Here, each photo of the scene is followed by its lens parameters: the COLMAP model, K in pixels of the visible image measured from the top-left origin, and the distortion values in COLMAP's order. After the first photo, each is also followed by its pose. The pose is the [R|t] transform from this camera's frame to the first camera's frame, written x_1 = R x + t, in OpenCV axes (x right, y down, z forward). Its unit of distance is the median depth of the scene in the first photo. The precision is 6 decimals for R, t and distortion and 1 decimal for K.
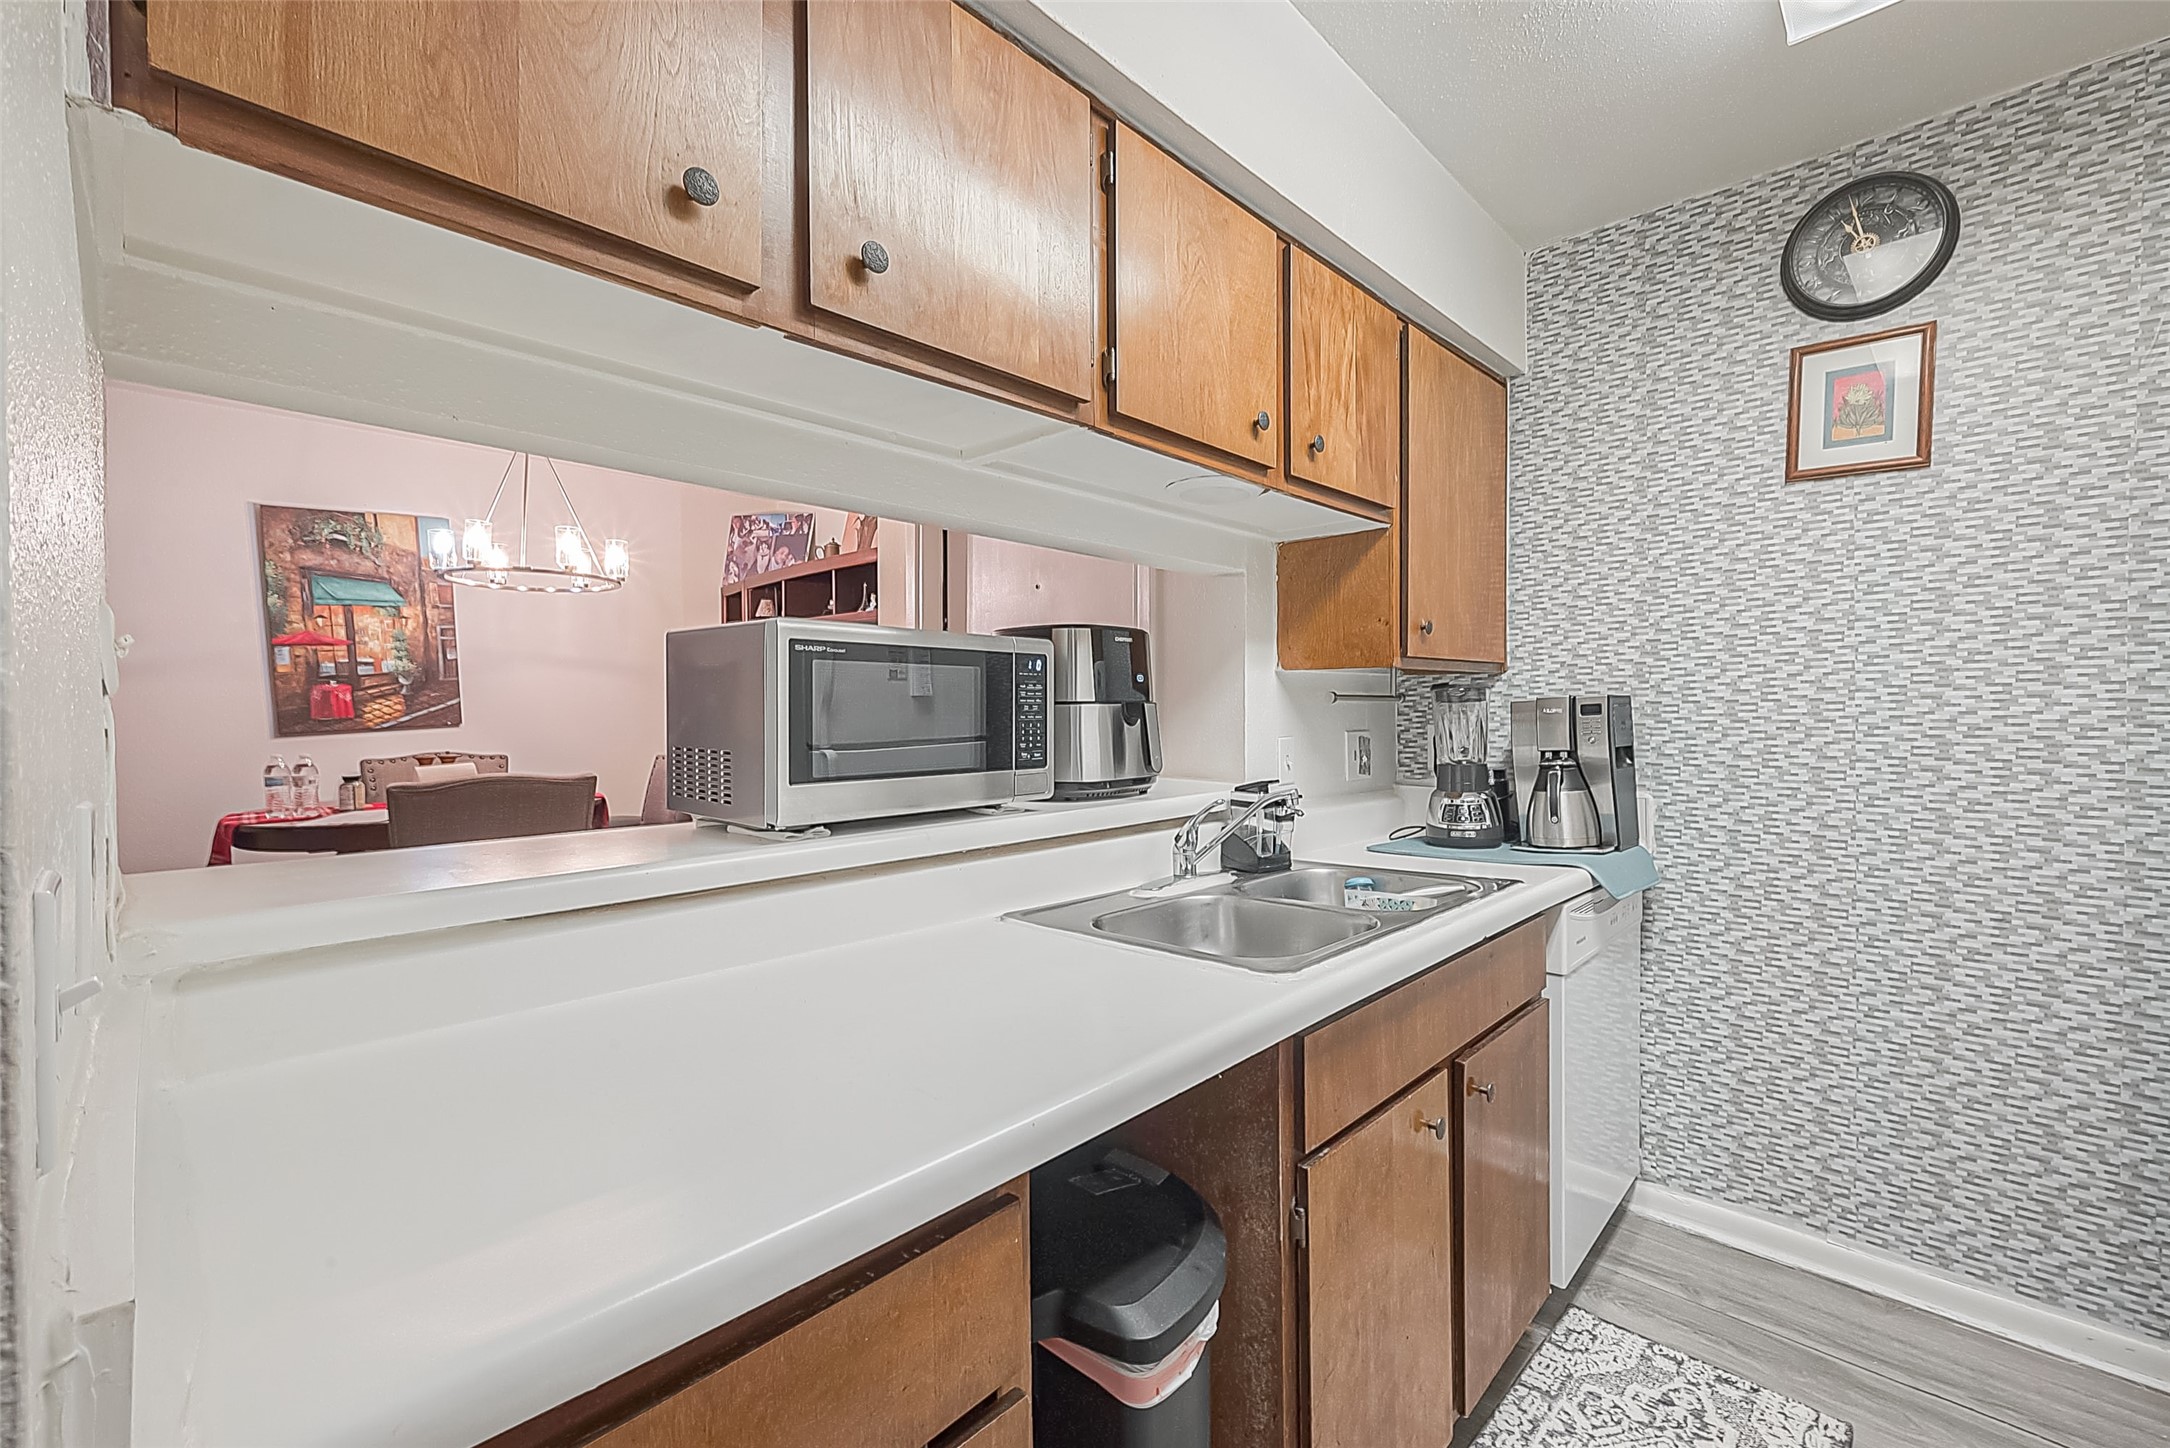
lens RADIAL K [[887.2, 0, 1134.3], [0, 887.2, 716.5], [0, 0, 1]] dist [-0.001025, -0.000126]
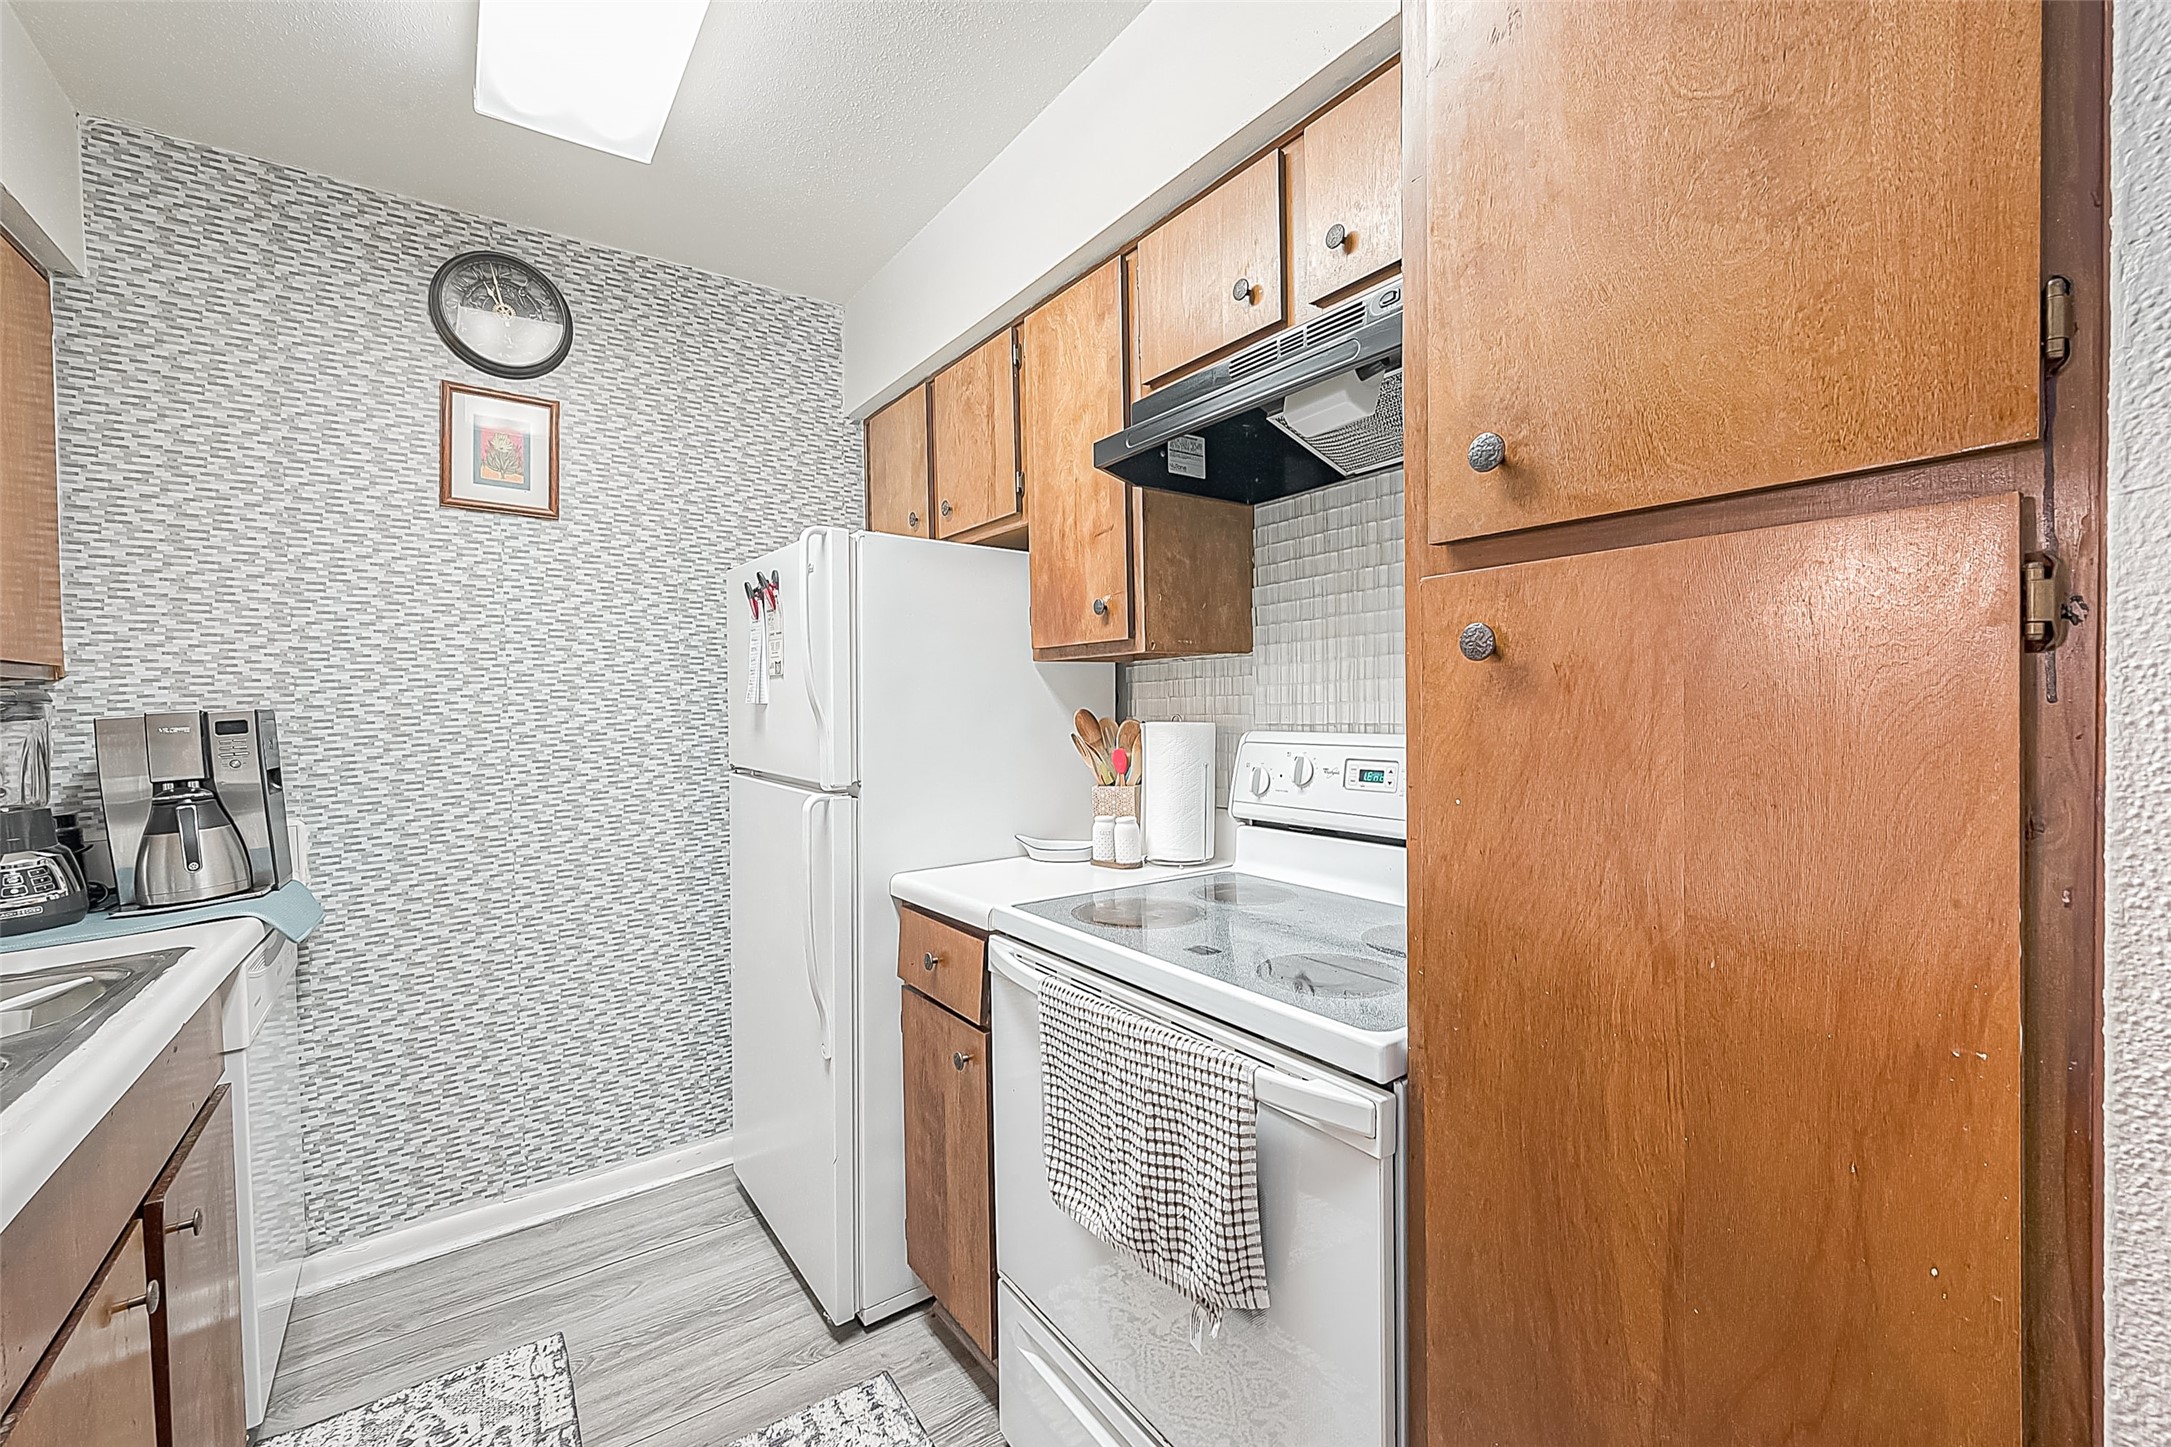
lens RADIAL K [[864.7, 0, 1088.8], [0, 864.7, 717.9], [0, 0, 1]] dist [-0.000683, -0.000608]
pose [[0.207473, -0.016455, 0.978102, -0.122013], [0.029703, 0.999503, 0.010515, -0.001494], [-0.977790, 0.026871, 0.207859, 0.049577]]
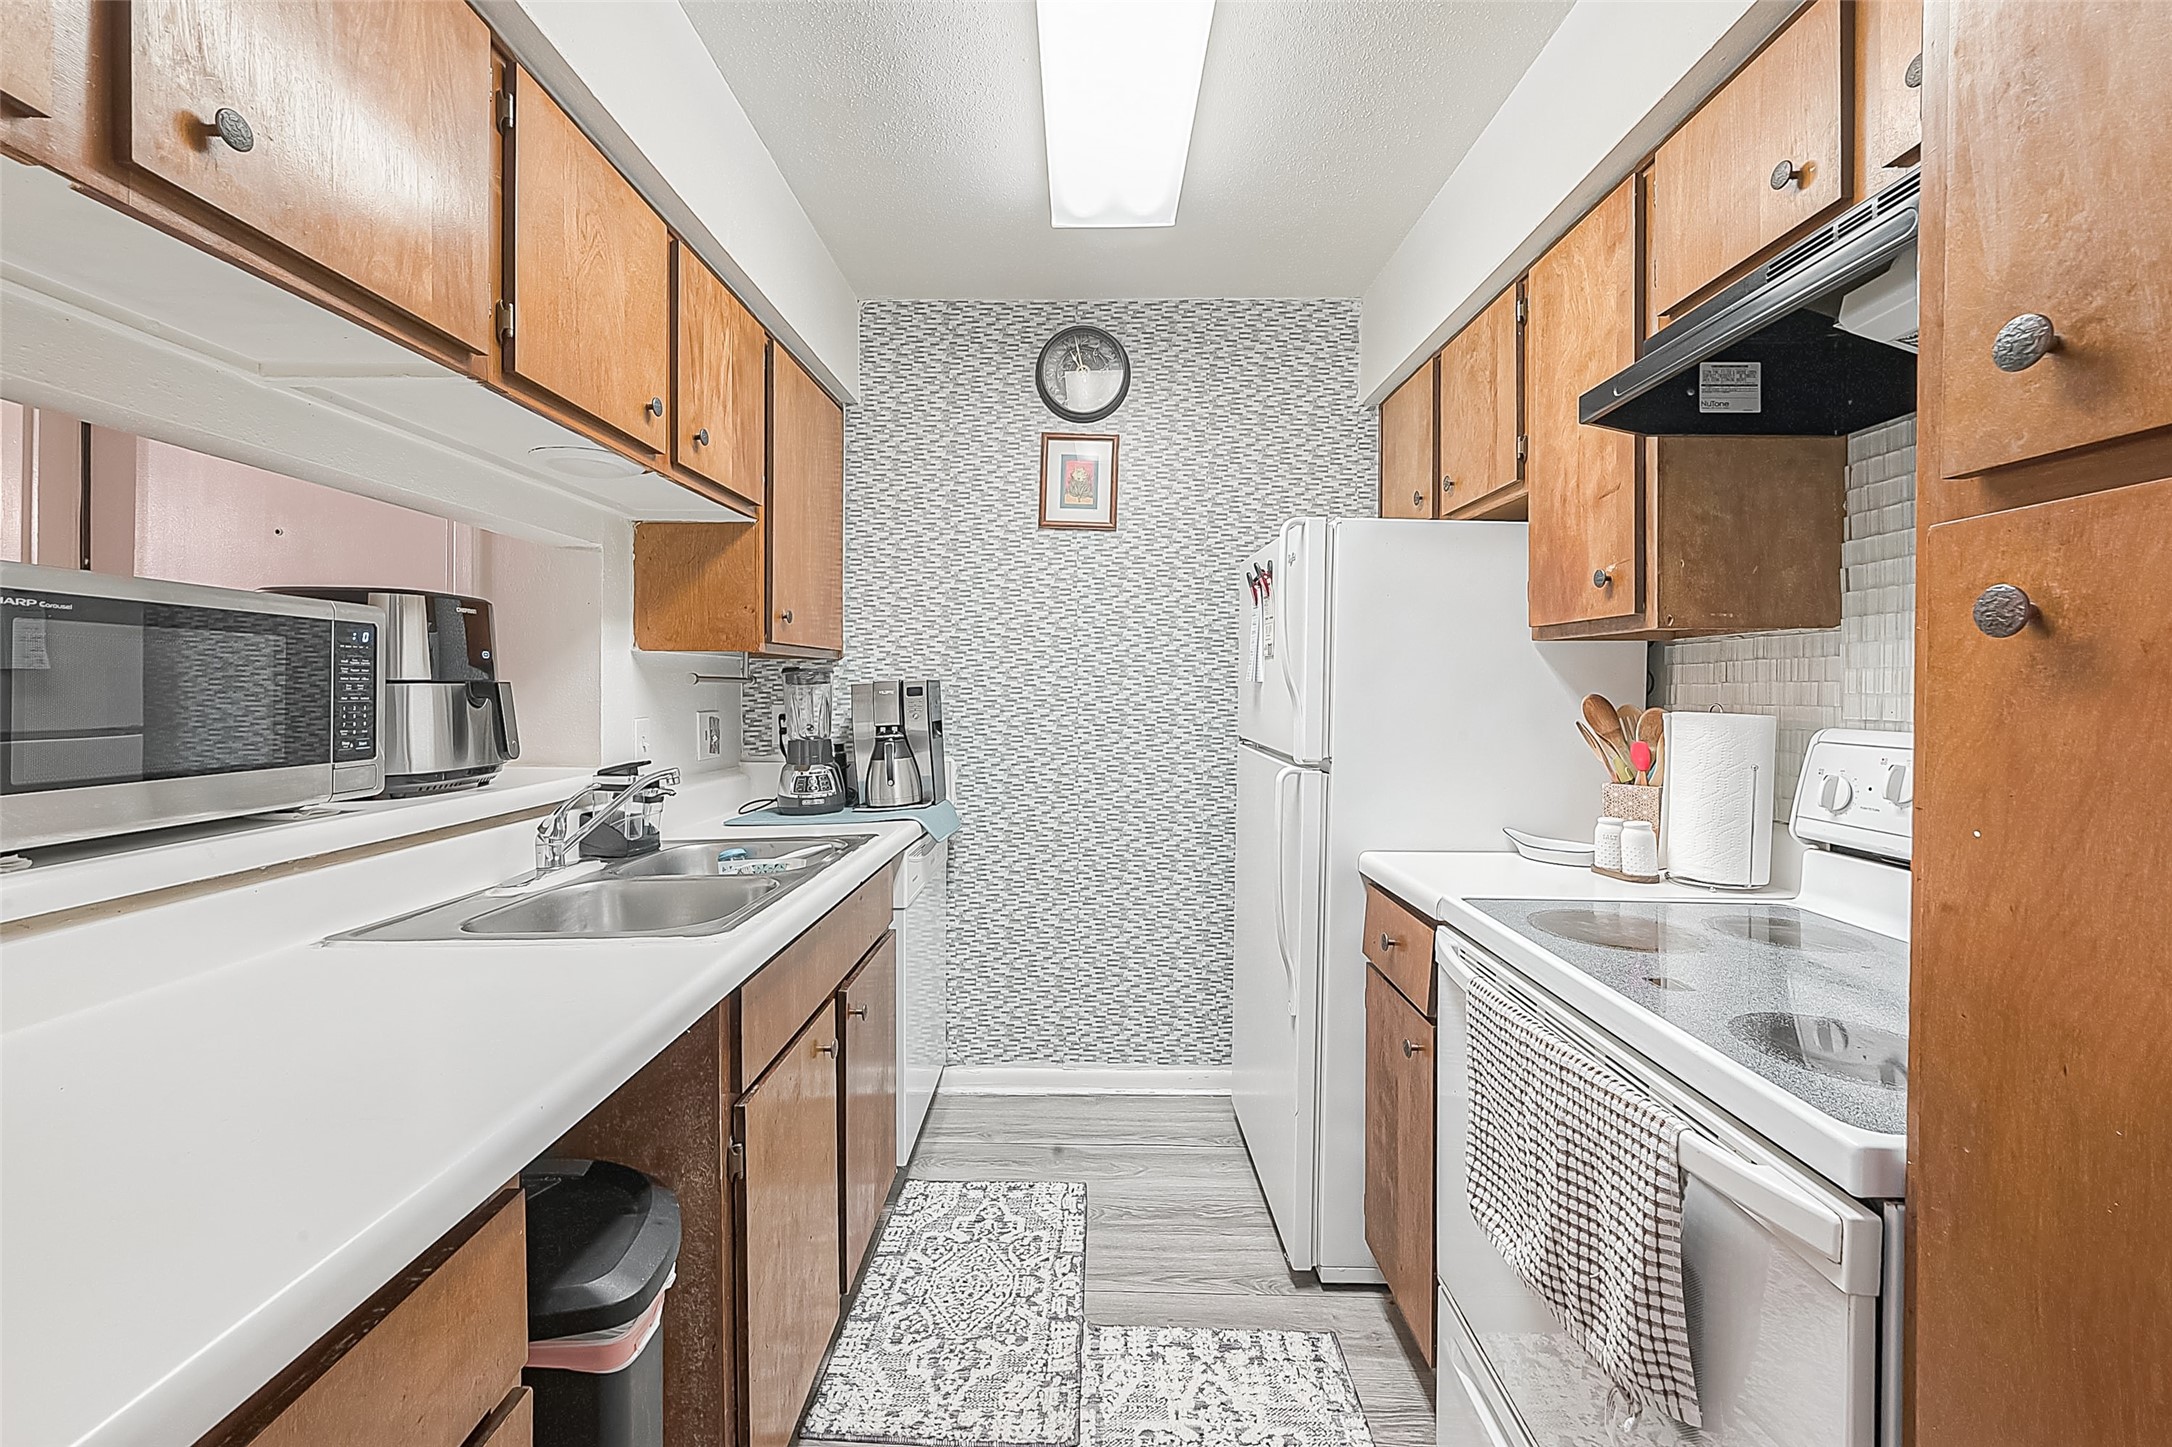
lens RADIAL K [[849.9, 0, 1096.7], [0, 849.9, 688.7], [0, 0, 1]] dist [-0.000568, -0.000503]
pose [[0.738523, 0.004952, 0.674210, -0.101966], [0.002253, 0.999949, -0.009813, 0.000436], [-0.674224, 0.008766, 0.738475, -0.043021]]
